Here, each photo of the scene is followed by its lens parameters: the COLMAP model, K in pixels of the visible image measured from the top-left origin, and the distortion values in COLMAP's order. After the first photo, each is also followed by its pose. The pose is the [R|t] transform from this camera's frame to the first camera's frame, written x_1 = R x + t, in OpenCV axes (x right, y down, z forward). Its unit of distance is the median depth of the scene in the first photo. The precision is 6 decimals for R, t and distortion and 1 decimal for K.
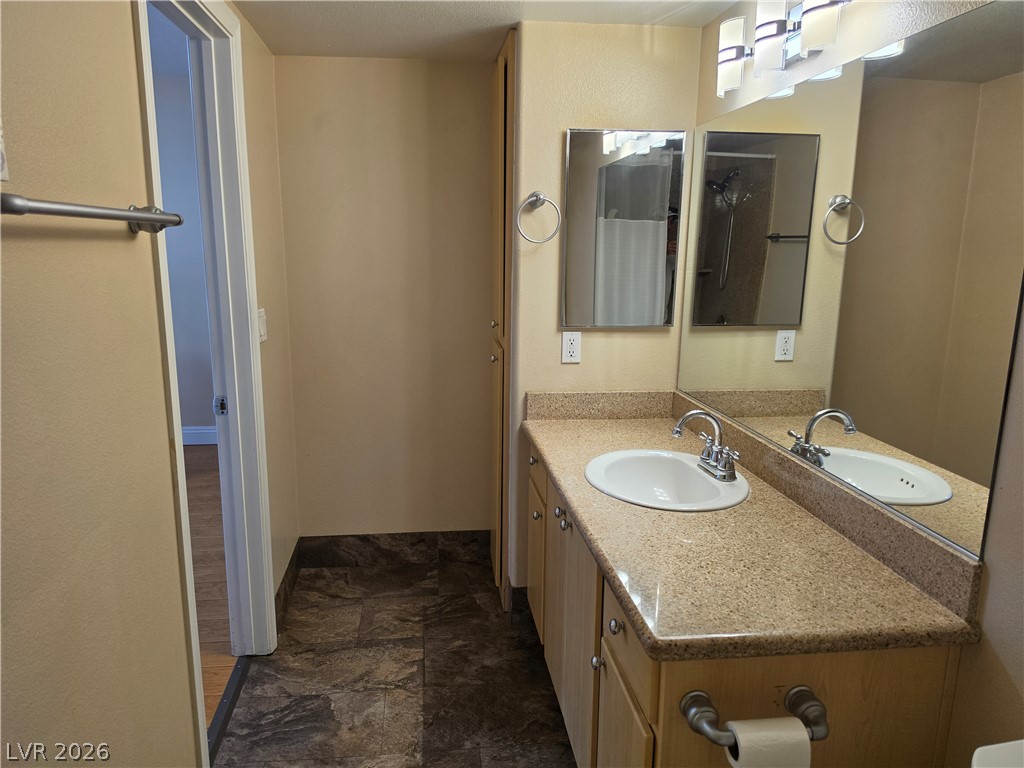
lens RADIAL K [[702.4, 0, 518.5], [0, 702.4, 384.7], [0, 0, 1]] dist [0.112106, -0.158225]
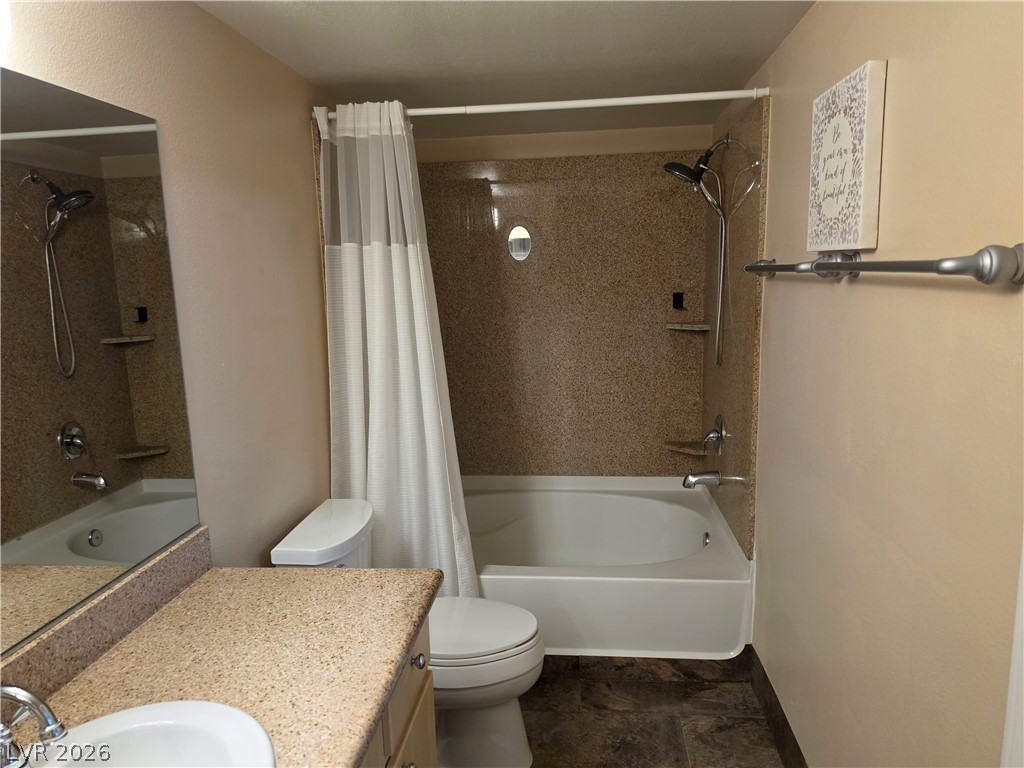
lens RADIAL K [[702.4, 0, 518.5], [0, 702.4, 384.7], [0, 0, 1]] dist [0.112106, -0.158225]
pose [[-0.972136, -0.021093, 0.233465, -0.224508], [0.063668, 0.934747, 0.349562, -0.370542], [-0.225604, 0.354686, -0.907359, 1.641232]]
